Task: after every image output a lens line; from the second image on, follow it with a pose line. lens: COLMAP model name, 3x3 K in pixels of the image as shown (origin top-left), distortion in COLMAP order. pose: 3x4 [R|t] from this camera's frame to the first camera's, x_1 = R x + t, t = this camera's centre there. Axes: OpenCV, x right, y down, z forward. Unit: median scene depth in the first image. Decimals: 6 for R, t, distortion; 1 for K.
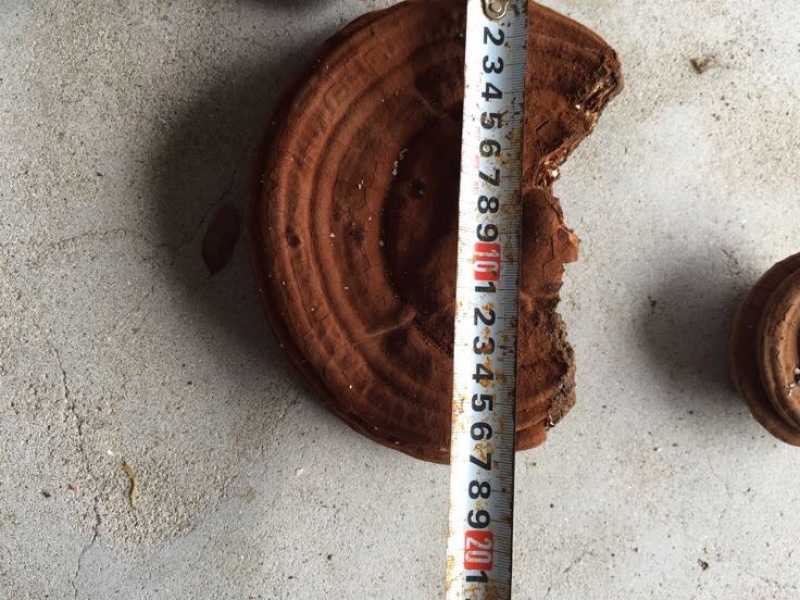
lens RADIAL K [[692.5, 0, 399.0], [0, 692.5, 311.0], [0, 0, 1]] dist [0.055940, -0.104583]
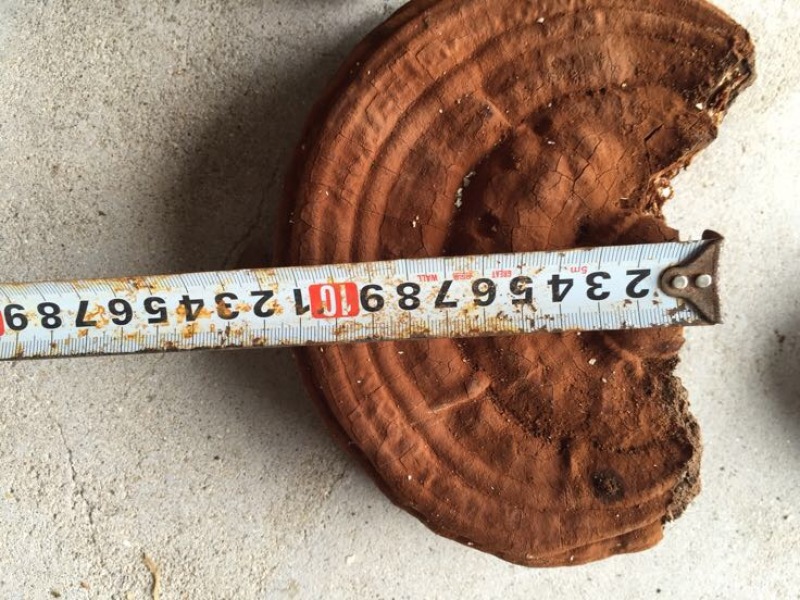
lens RADIAL K [[690.0, 0, 396.8], [0, 690.0, 307.8], [0, 0, 1]] dist [0.058760, -0.116653]
pose [[0.996504, -0.026233, -0.079326, -0.015355], [0.028184, 0.999325, 0.023574, -0.093407], [0.078654, -0.025728, 0.996570, 0.199319]]
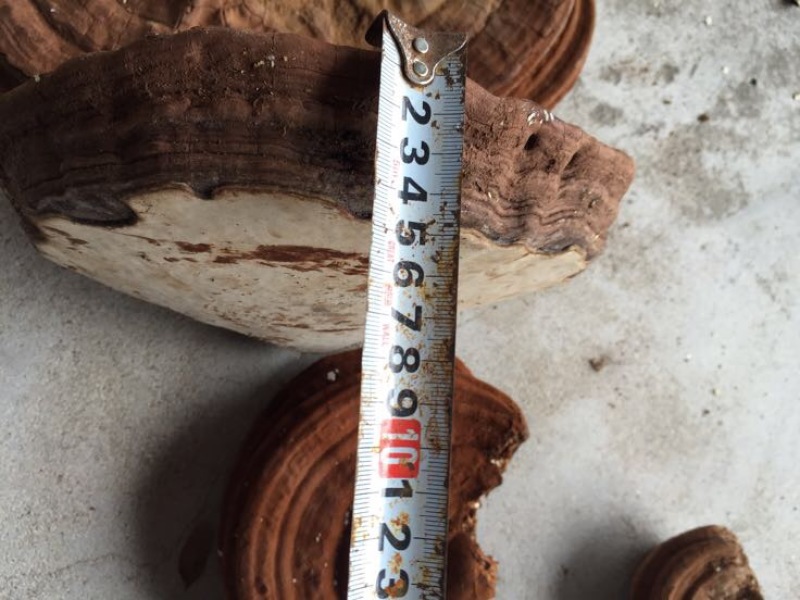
lens RADIAL K [[707.9, 0, 405.9], [0, 707.9, 291.5], [0, 0, 1]] dist [0.072080, -0.143545]
pose [[0.996593, -0.002022, 0.082456, -0.004004], [0.010188, 0.995061, -0.098736, -0.437235], [-0.081849, 0.099240, 0.991692, -0.266831]]
